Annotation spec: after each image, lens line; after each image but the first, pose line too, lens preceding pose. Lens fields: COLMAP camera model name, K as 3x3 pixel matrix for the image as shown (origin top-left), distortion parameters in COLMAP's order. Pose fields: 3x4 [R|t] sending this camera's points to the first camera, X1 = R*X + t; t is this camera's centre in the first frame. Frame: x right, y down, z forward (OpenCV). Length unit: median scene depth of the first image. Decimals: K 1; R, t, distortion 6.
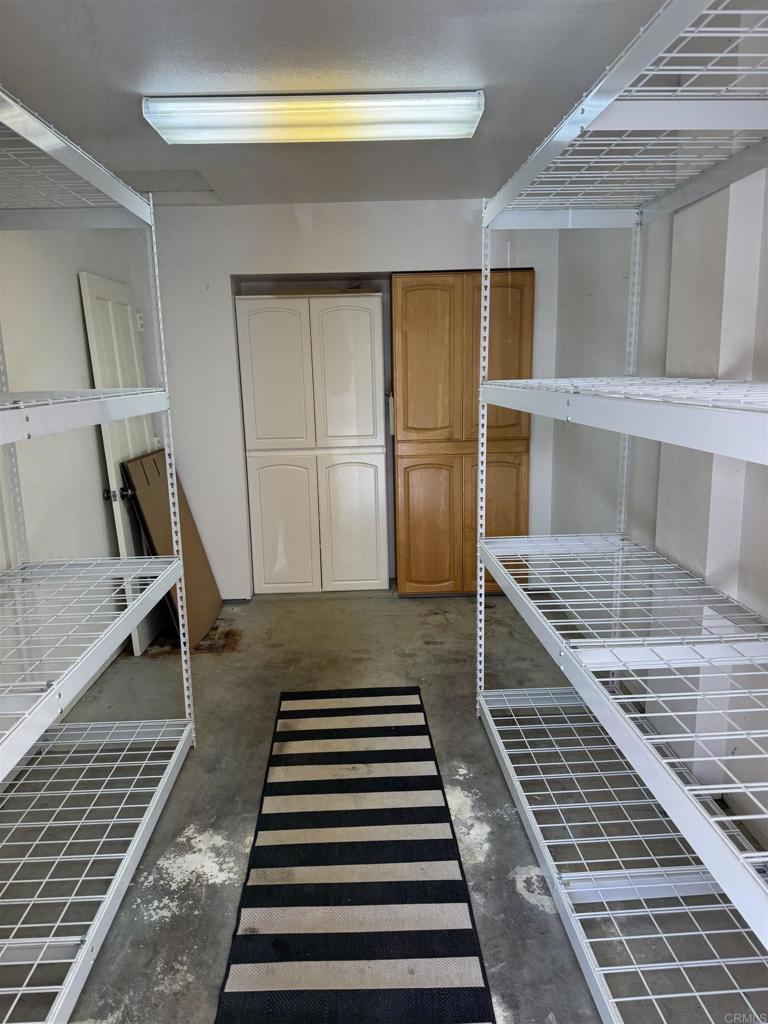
lens RADIAL K [[684.2, 0, 384.5], [0, 684.2, 497.2], [0, 0, 1]] dist [0.000548, -0.041032]
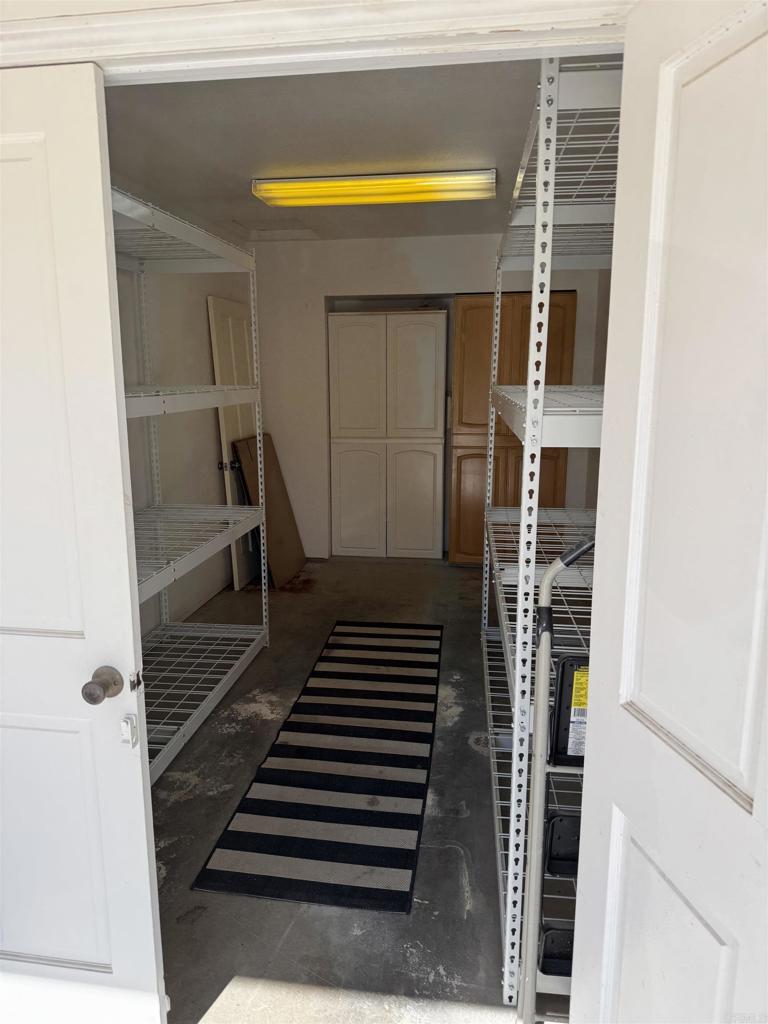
lens RADIAL K [[684.2, 0, 384.5], [0, 684.2, 497.2], [0, 0, 1]] dist [0.000548, -0.041032]
pose [[0.984375, 0.052989, -0.167921, 0.175606], [-0.053567, 0.998564, 0.001088, 0.054087], [0.167738, 0.007924, 0.985800, -0.330929]]
